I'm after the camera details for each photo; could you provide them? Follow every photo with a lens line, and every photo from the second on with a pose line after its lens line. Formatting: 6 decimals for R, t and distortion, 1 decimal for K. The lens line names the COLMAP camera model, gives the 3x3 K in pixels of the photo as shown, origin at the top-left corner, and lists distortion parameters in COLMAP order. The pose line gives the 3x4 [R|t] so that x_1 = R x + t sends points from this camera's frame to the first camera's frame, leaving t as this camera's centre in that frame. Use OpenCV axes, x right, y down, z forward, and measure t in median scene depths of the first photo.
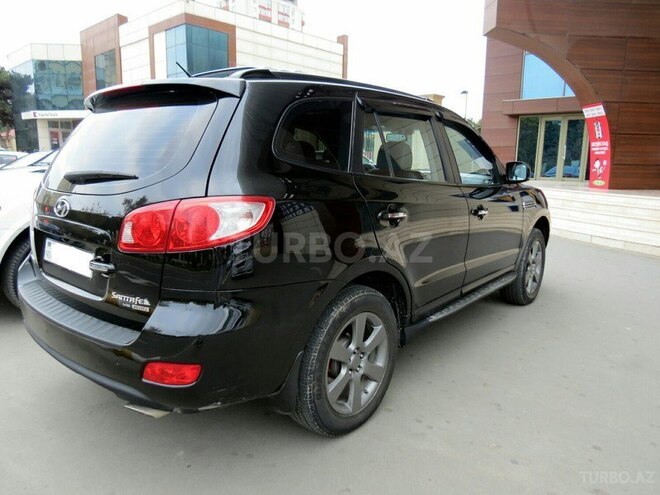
lens RADIAL K [[477.7, 0, 329.4], [0, 477.7, 247.9], [0, 0, 1]] dist [-0.037623, 0.022487]
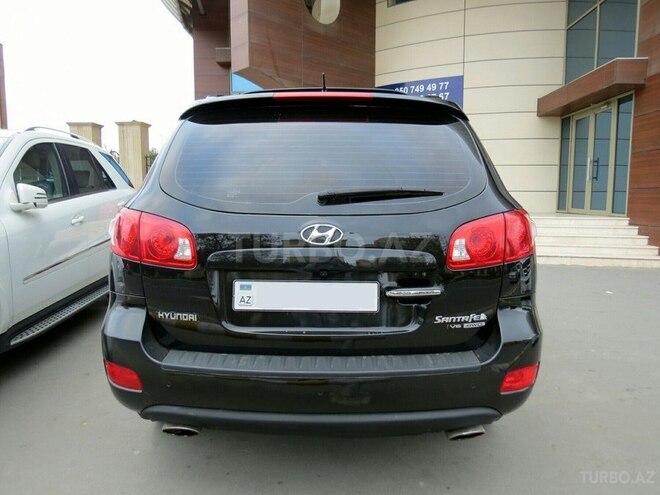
lens RADIAL K [[477.7, 0, 327.2], [0, 477.7, 247.1], [0, 0, 1]] dist [-0.037623, 0.022487]
pose [[0.795970, -0.079150, 0.600139, -0.207651], [0.119179, 0.992501, -0.027170, -0.007252], [-0.593488, 0.093151, 0.799434, 0.064471]]
